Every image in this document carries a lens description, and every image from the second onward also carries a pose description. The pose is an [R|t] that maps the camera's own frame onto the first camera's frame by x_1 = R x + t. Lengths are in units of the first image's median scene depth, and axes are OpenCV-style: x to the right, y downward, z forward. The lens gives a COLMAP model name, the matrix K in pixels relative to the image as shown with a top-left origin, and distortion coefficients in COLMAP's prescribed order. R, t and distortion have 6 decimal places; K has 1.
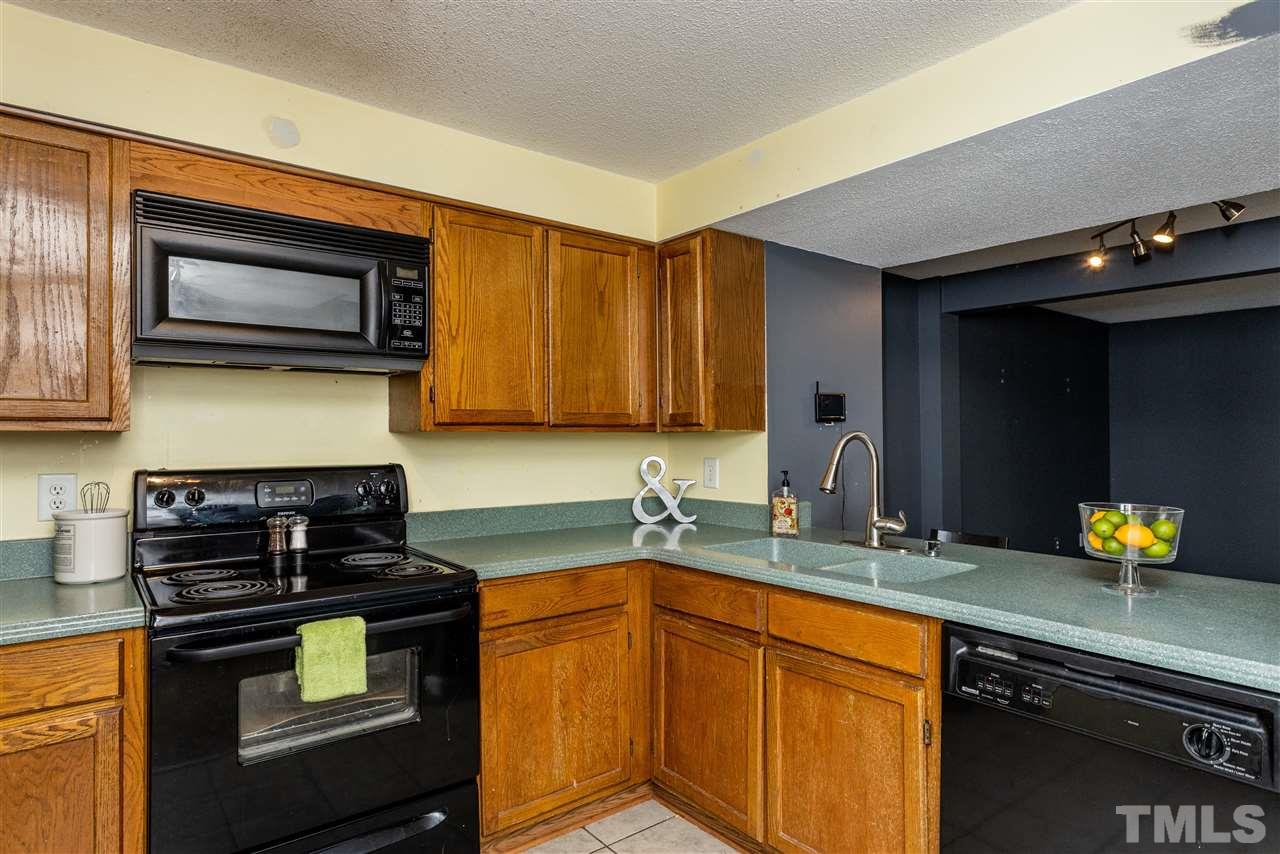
lens RADIAL K [[727.5, 0, 640.0], [0, 727.5, 427.0], [0, 0, 1]] dist [0.001661, 0.003591]
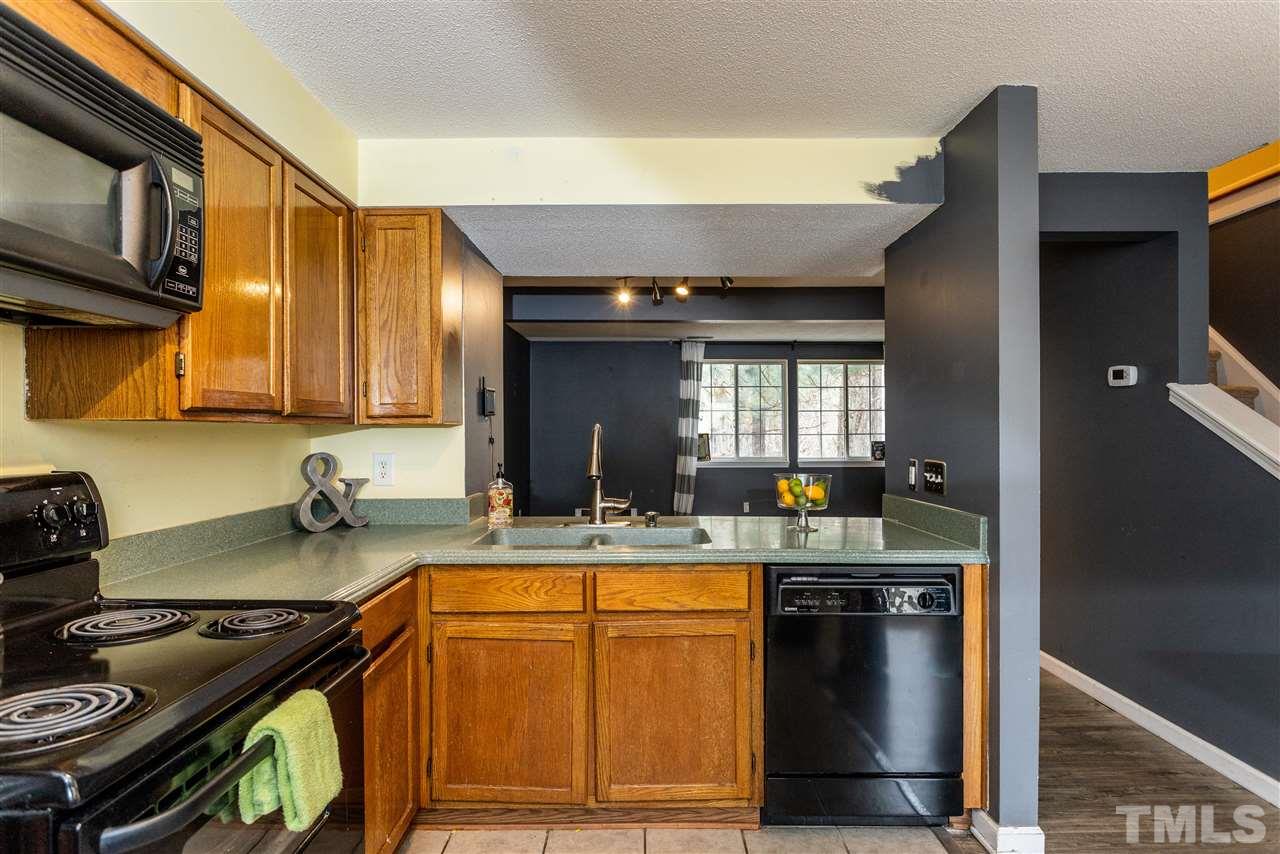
lens RADIAL K [[715.1, 0, 638.0], [0, 715.1, 430.1], [0, 0, 1]] dist [-0.003644, -0.000287]
pose [[0.617582, 0.003387, 0.786499, -0.563124], [-0.009118, 0.999954, 0.002854, 0.010638], [-0.786454, -0.008934, 0.617585, 0.264083]]
